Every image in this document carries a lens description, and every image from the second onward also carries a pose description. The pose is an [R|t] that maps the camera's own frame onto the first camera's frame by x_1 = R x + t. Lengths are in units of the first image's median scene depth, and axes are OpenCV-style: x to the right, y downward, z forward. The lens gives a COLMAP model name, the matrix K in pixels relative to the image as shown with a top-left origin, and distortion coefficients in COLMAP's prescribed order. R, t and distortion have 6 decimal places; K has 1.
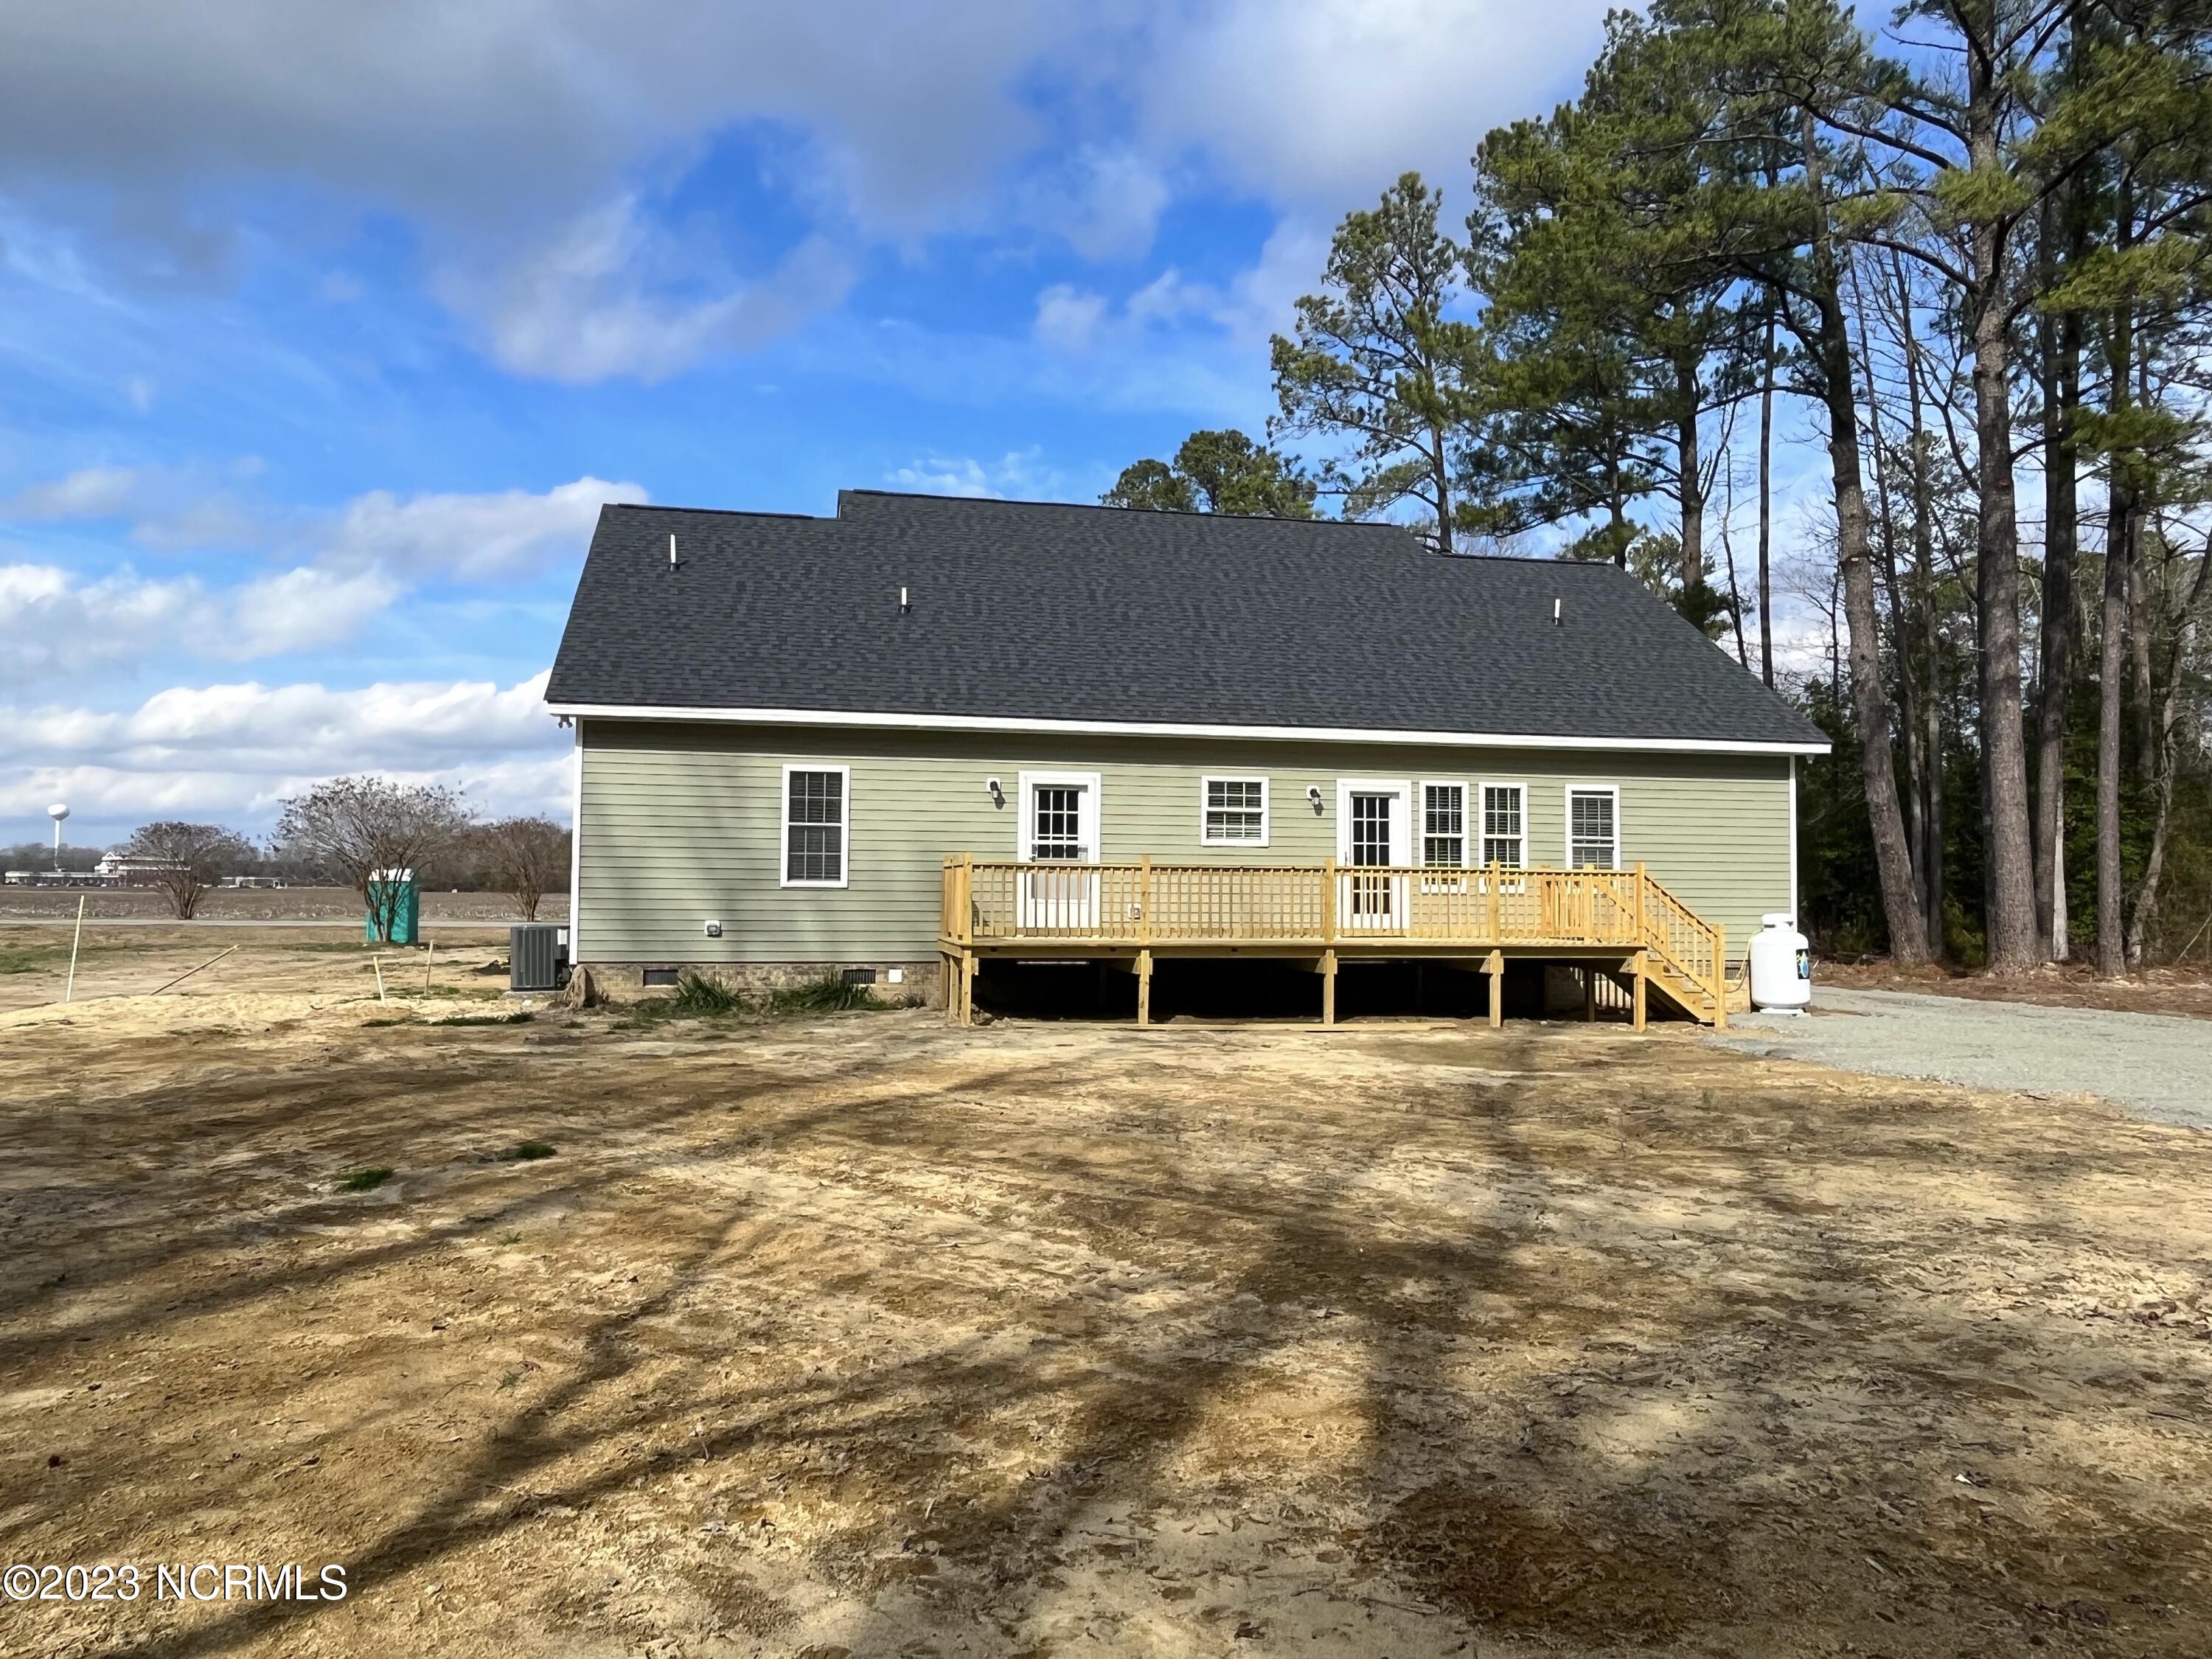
lens RADIAL K [[1504.7, 0, 1106.0], [0, 1504.7, 829.5], [0, 0, 1]] dist [-0.002909, -0.002817]
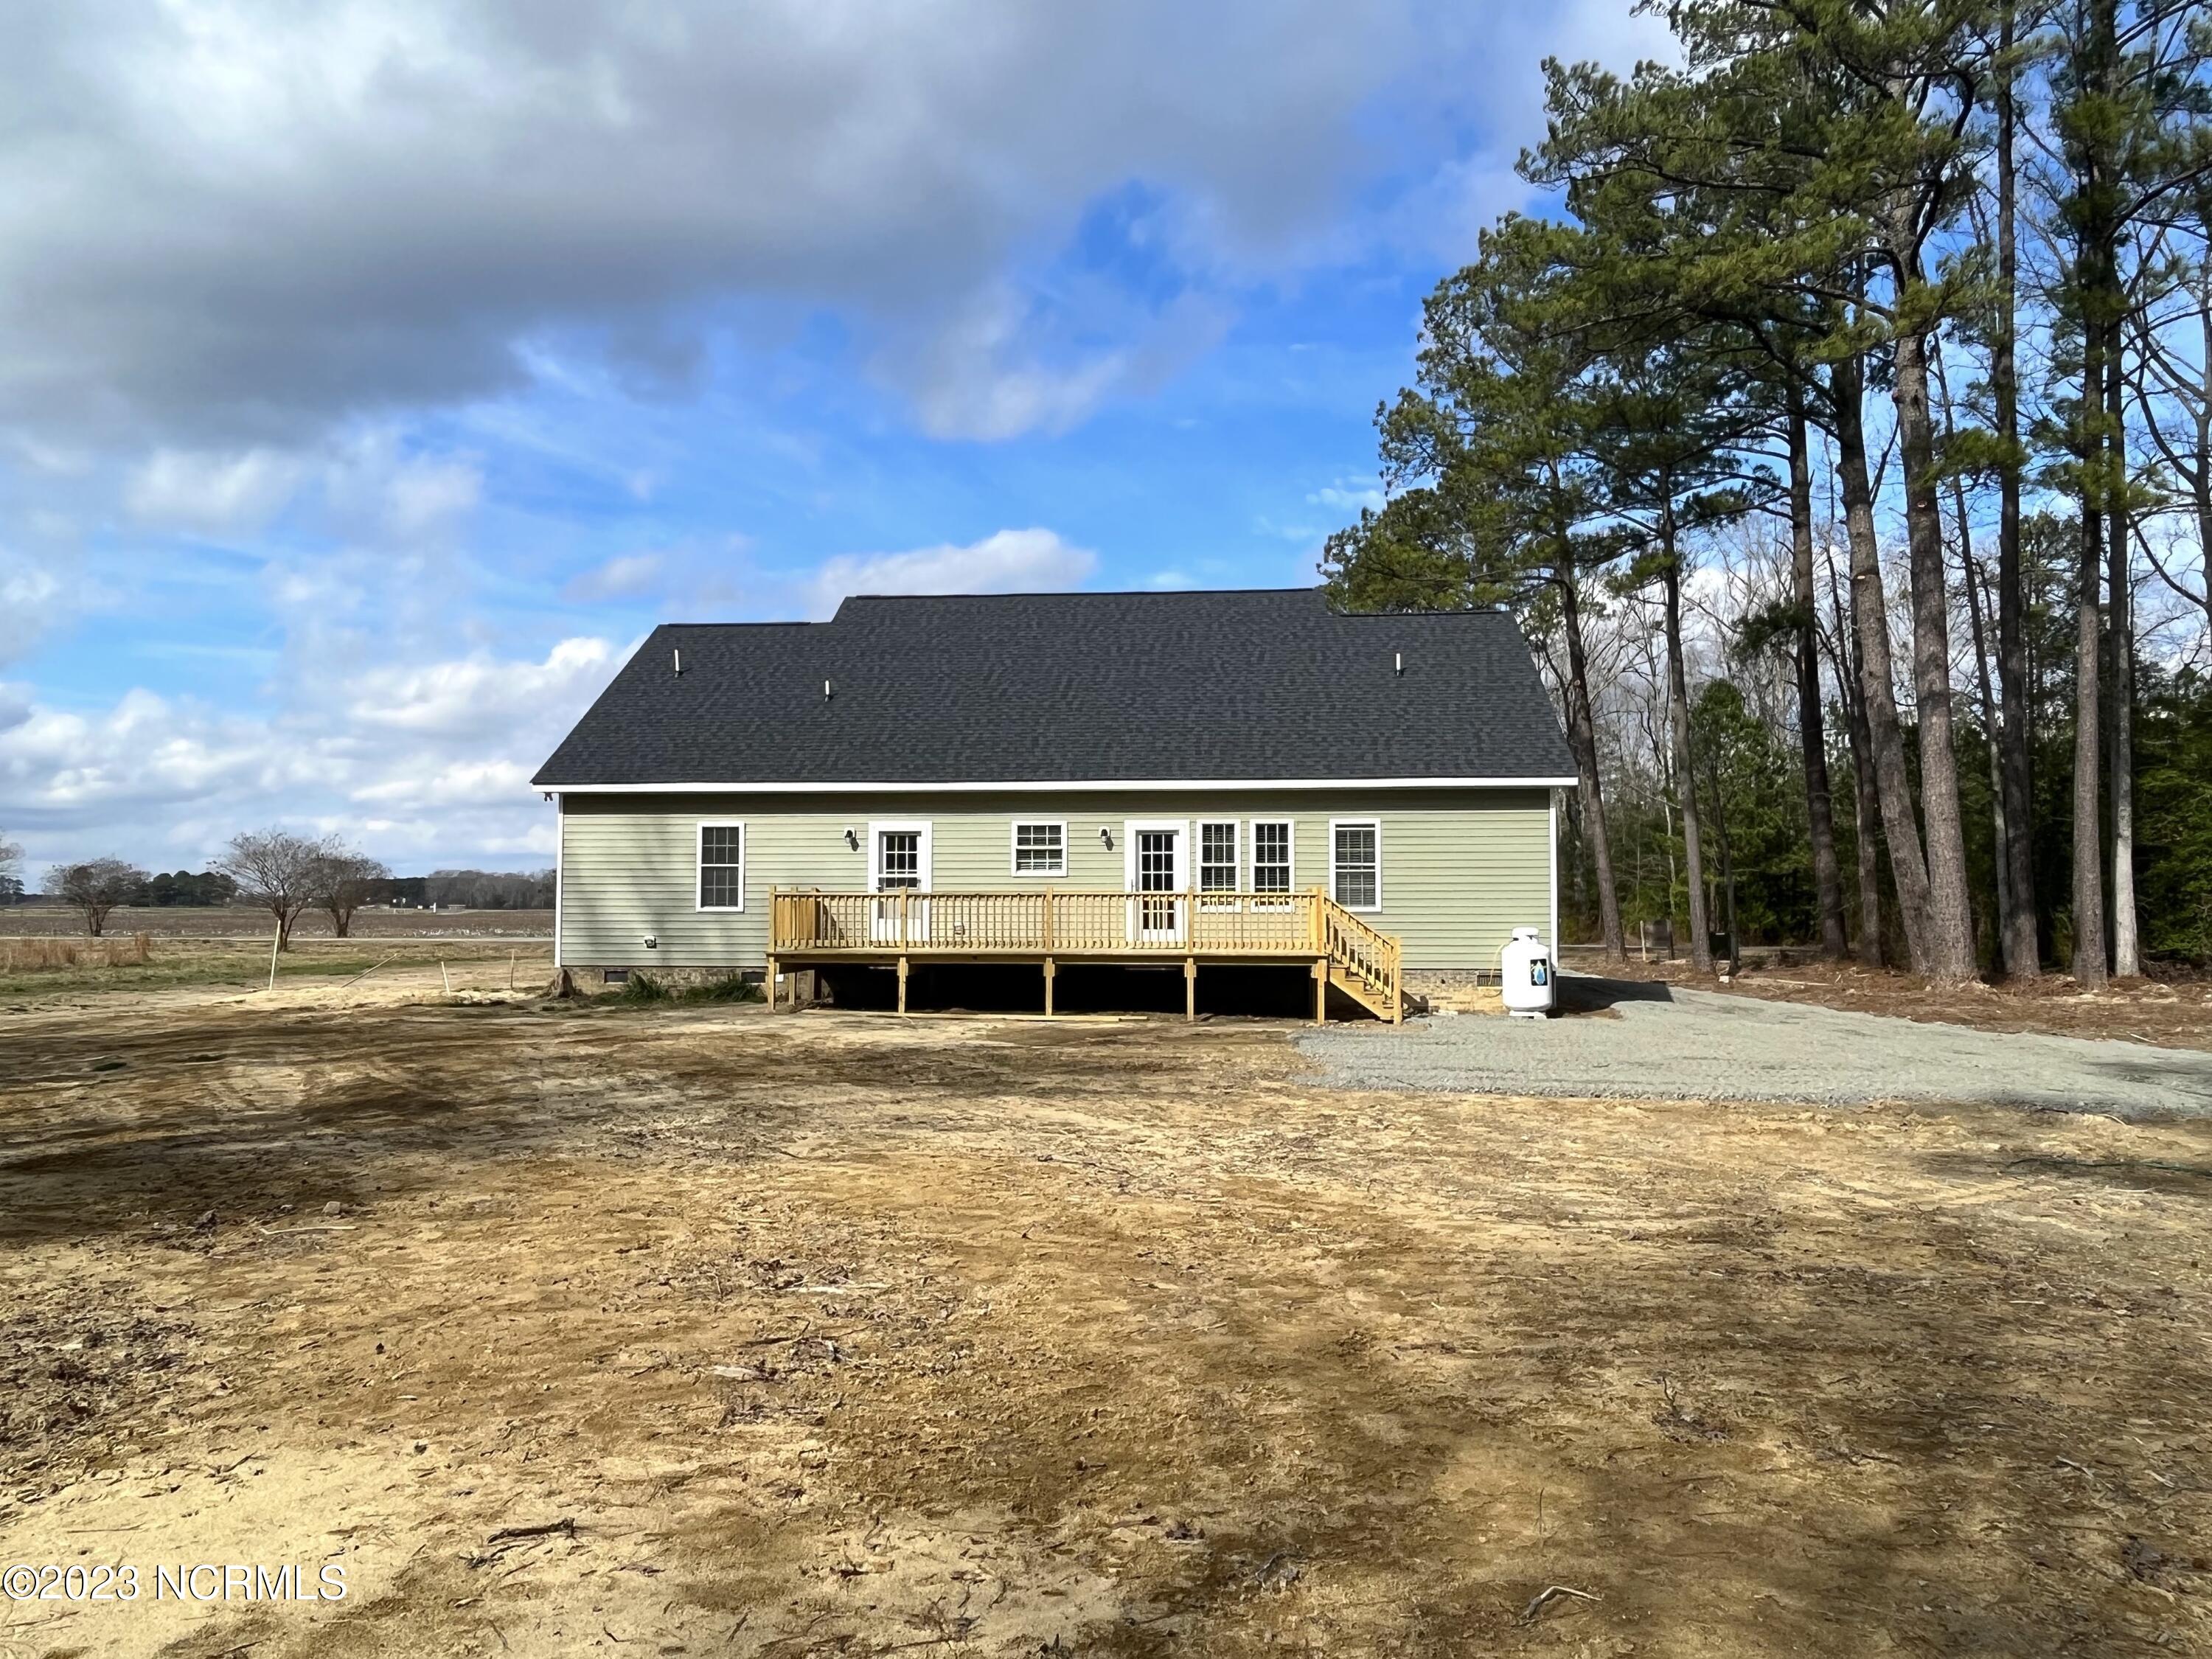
lens RADIAL K [[1504.7, 0, 1106.0], [0, 1504.7, 829.5], [0, 0, 1]] dist [-0.002909, -0.002817]
pose [[0.956339, -0.022783, -0.291370, 0.505764], [0.019416, 0.999707, -0.014442, -0.008834], [0.291614, 0.008154, 0.956501, -0.190588]]
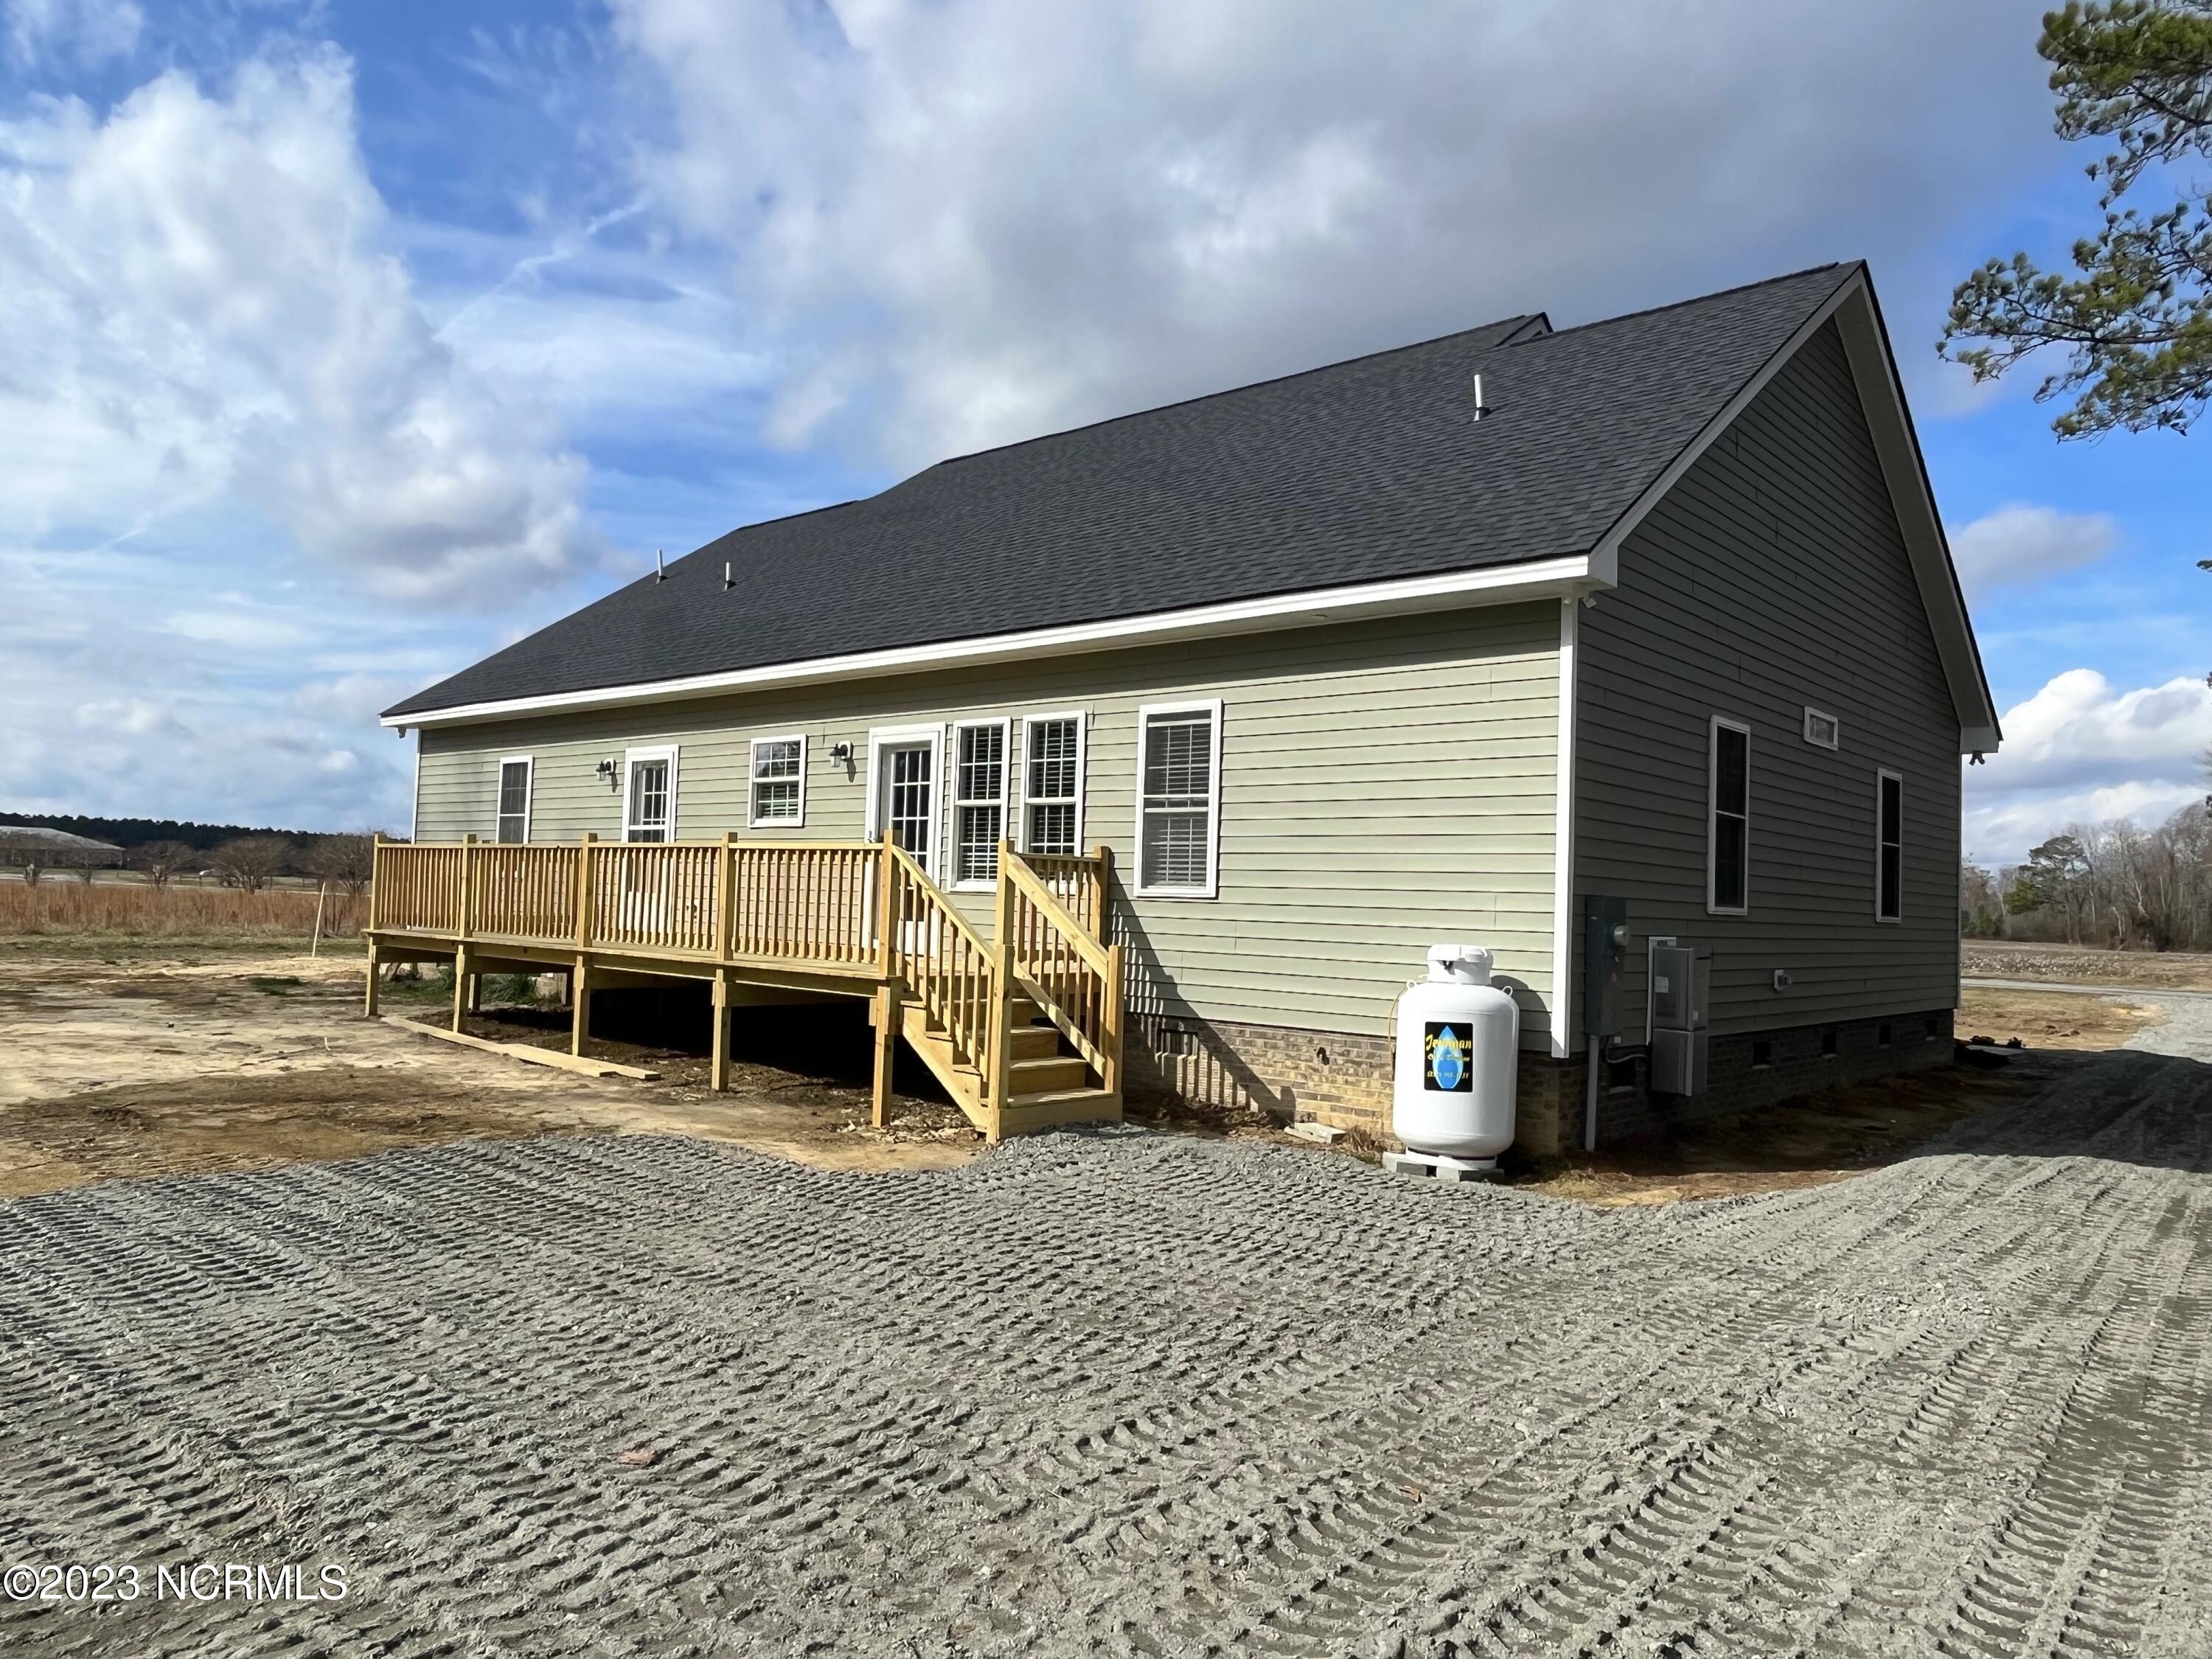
lens RADIAL K [[1504.7, 0, 1106.0], [0, 1504.7, 829.5], [0, 0, 1]] dist [-0.002909, -0.002817]
pose [[0.587175, -0.027787, -0.808983, 0.801726], [0.002904, 0.999477, -0.032222, 0.037494], [0.809455, 0.016571, 0.586948, 0.684279]]
